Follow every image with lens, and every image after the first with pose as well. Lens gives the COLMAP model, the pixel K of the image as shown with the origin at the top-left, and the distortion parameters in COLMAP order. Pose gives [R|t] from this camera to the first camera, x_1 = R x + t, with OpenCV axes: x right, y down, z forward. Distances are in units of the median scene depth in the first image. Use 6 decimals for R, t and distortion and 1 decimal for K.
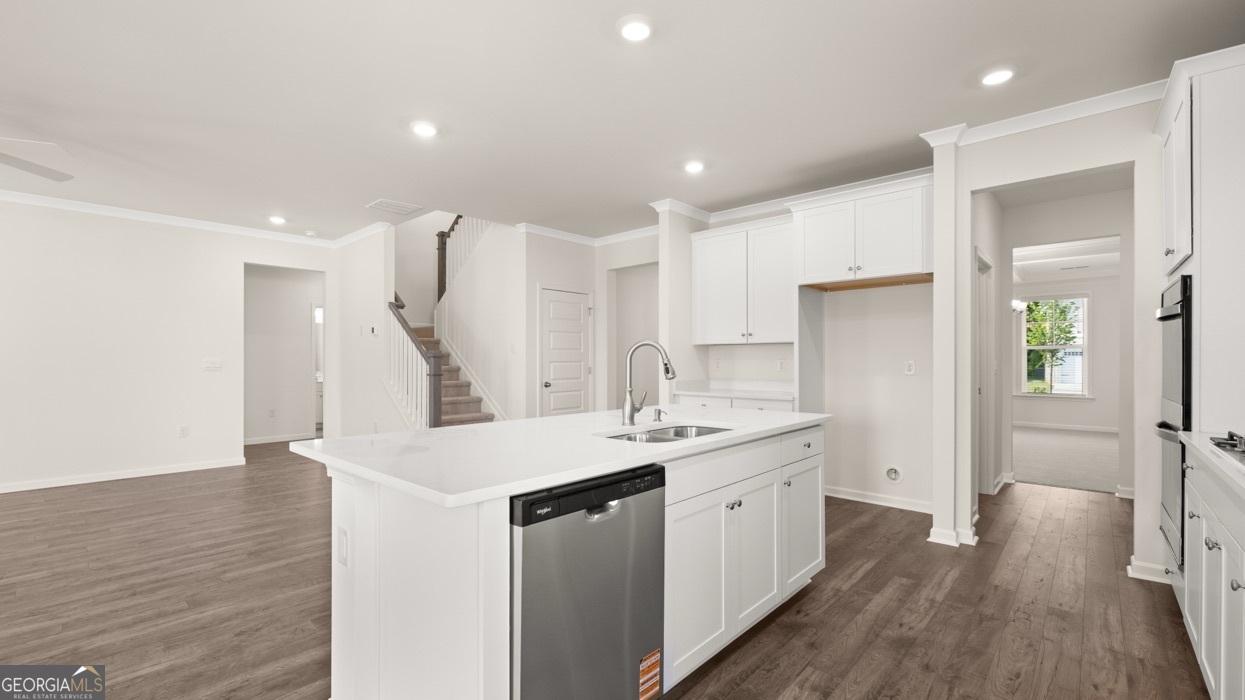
lens RADIAL K [[529.4, 0, 611.3], [0, 529.4, 356.4], [0, 0, 1]] dist [0.004216, 0.000124]
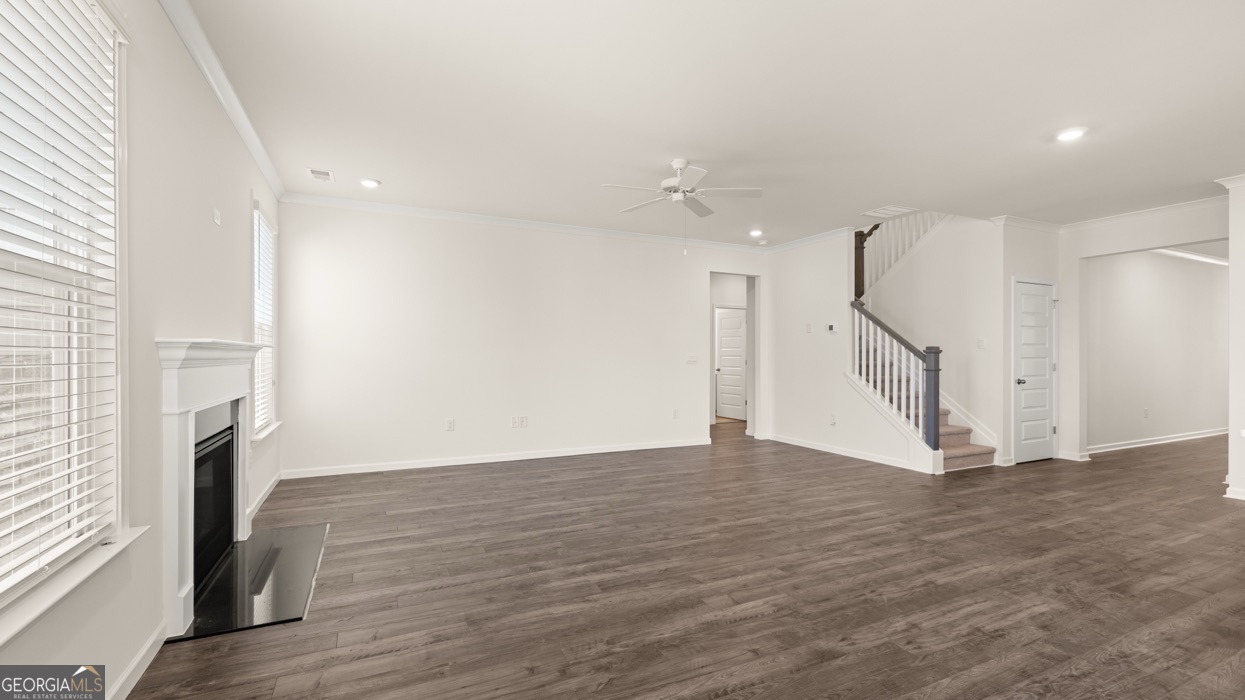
lens RADIAL K [[529.4, 0, 632.0], [0, 529.4, 354.0], [0, 0, 1]] dist [0.004216, 0.000124]
pose [[0.934755, 0.001479, -0.355290, -0.845399], [-0.000917, 0.999998, 0.001750, 0.004835], [0.355292, -0.001310, 0.934755, -0.295339]]
